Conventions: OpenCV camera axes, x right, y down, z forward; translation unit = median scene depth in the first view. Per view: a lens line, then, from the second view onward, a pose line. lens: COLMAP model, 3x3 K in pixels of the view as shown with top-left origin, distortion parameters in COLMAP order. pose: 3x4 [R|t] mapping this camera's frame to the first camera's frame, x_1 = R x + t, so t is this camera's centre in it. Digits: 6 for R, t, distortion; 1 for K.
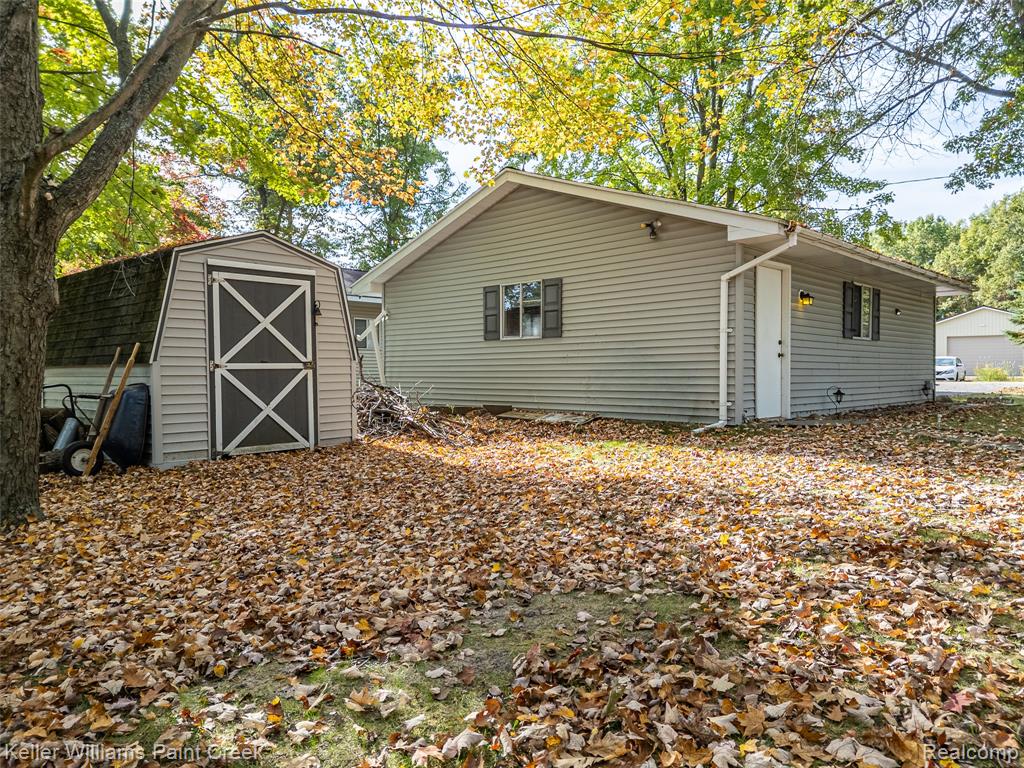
lens RADIAL K [[710.2, 0, 512.0], [0, 710.2, 384.4], [0, 0, 1]] dist [0.051176, -0.035905]
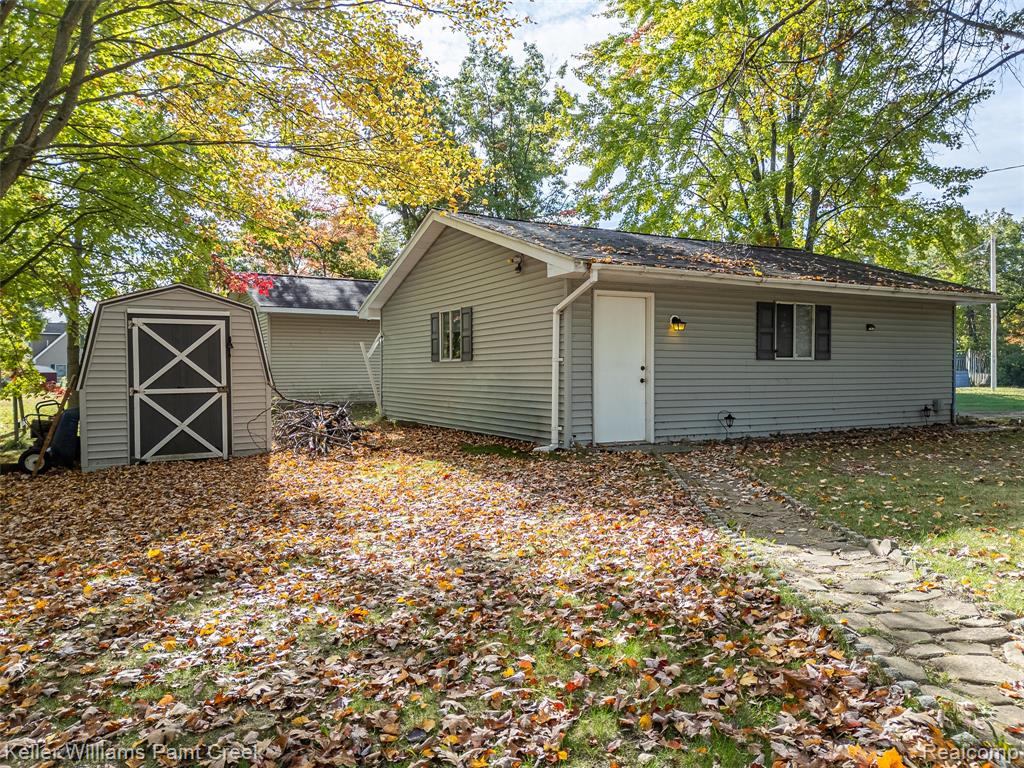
lens RADIAL K [[710.2, 0, 505.9], [0, 710.2, 382.3], [0, 0, 1]] dist [0.051176, -0.035905]
pose [[0.958926, 0.005128, -0.283609, 0.530135], [-0.005190, 0.999986, 0.000532, -0.042300], [0.283608, 0.000961, 0.958940, -0.039569]]
